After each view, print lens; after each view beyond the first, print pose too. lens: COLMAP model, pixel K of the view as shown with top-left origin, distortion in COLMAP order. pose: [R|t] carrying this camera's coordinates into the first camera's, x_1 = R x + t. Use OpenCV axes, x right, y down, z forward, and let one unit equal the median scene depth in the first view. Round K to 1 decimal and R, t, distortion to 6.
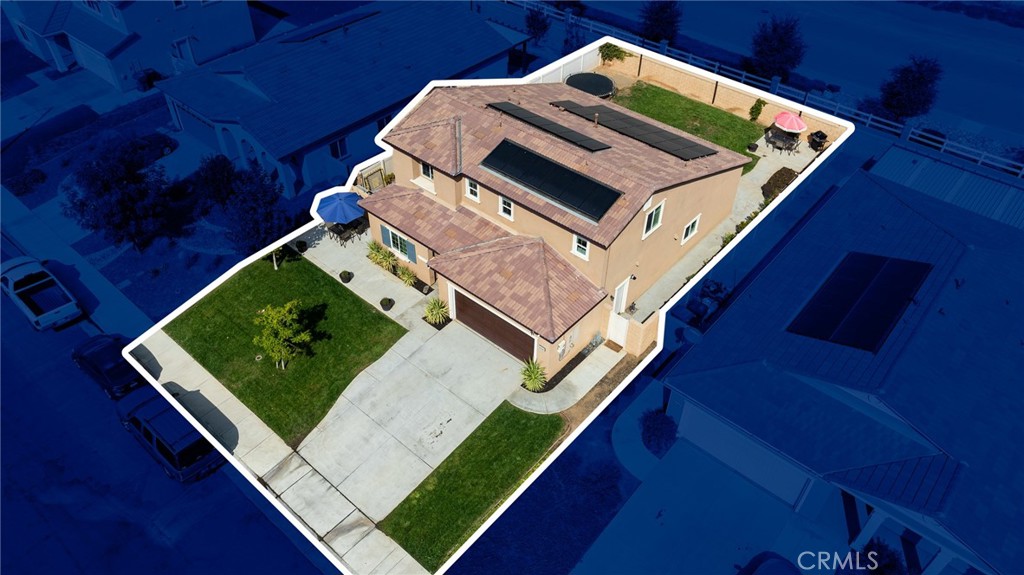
lens RADIAL K [[725.3, 0, 512.0], [0, 725.3, 287.5], [0, 0, 1]] dist [-0.023474, 0.000351]
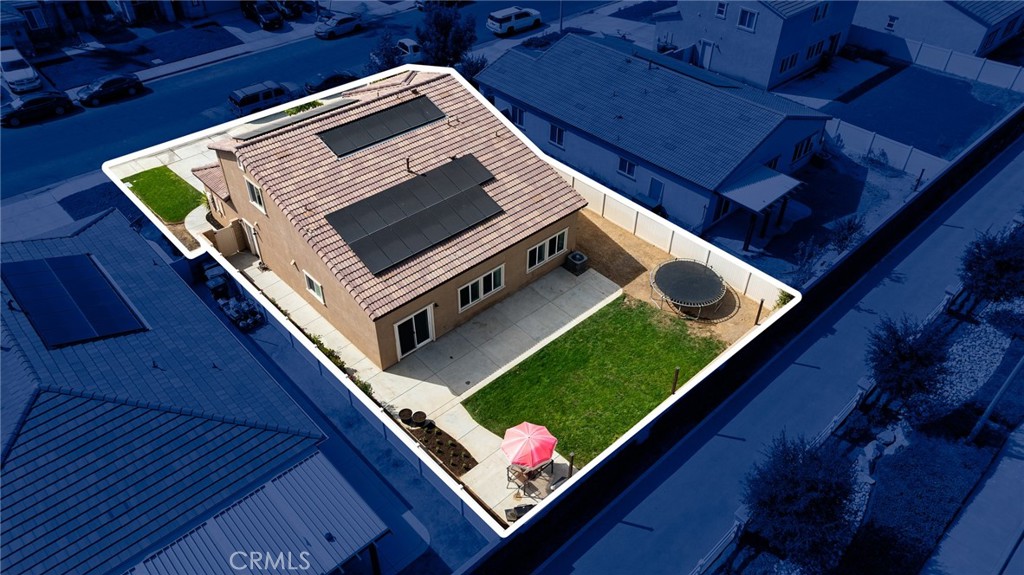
lens RADIAL K [[725.3, 0, 512.0], [0, 725.3, 287.5], [0, 0, 1]] dist [-0.023474, 0.000351]
pose [[-0.103637, 0.621379, -0.776625, 1.090036], [-0.679045, 0.526332, 0.511735, -0.841616], [0.726744, 0.580398, 0.367397, 0.987853]]
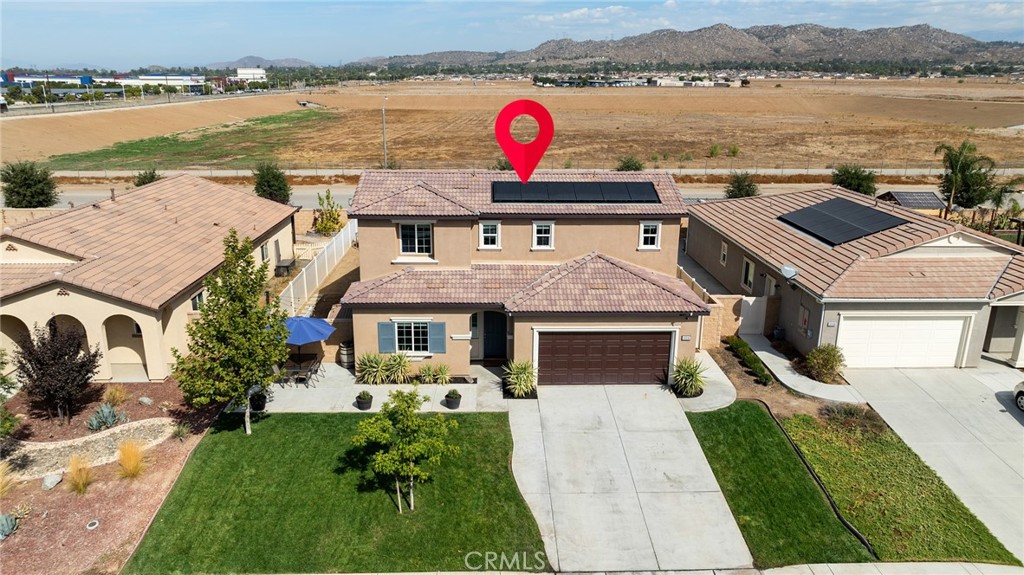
lens RADIAL K [[721.9, 0, 512.0], [0, 721.9, 287.5], [0, 0, 1]] dist [-0.032567, 0.027813]
pose [[0.733069, -0.196284, 0.651216, -0.630903], [0.457361, 0.850921, -0.258371, 0.153356], [-0.503419, 0.487244, 0.713556, 0.449224]]
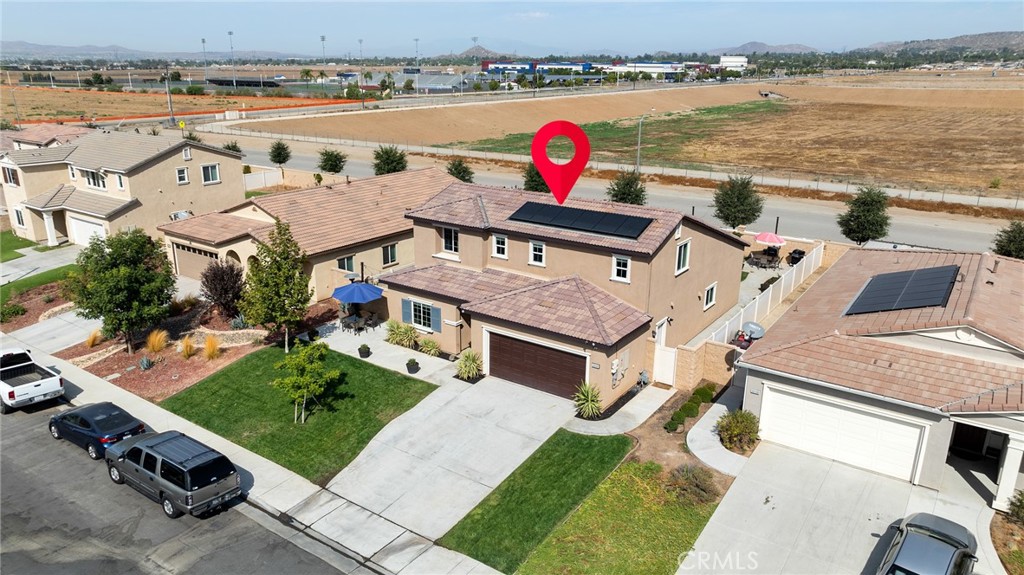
lens RADIAL K [[721.9, 0, 512.0], [0, 721.9, 287.5], [0, 0, 1]] dist [-0.032567, 0.027813]
pose [[0.994530, -0.035355, 0.098281, -0.147564], [0.072956, 0.908517, -0.411430, 0.352639], [-0.074744, 0.416350, 0.906127, 0.122368]]
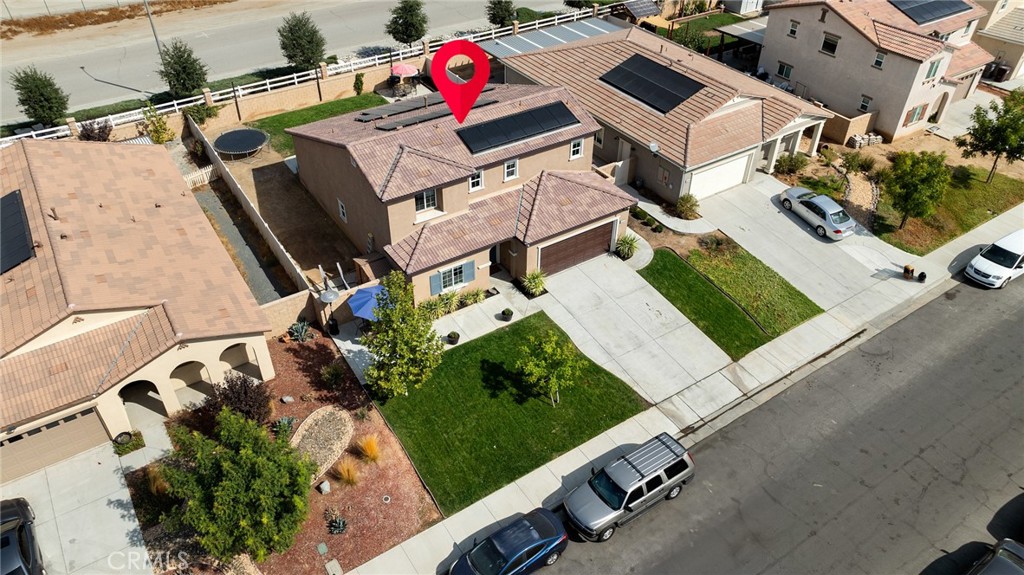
lens RADIAL K [[725.3, 0, 512.0], [0, 725.3, 287.5], [0, 0, 1]] dist [-0.023474, 0.000351]
pose [[0.270783, -0.604686, 0.749020, -1.002443], [0.643336, 0.692486, 0.326469, -0.364884], [-0.716097, 0.393470, 0.576530, 0.433280]]
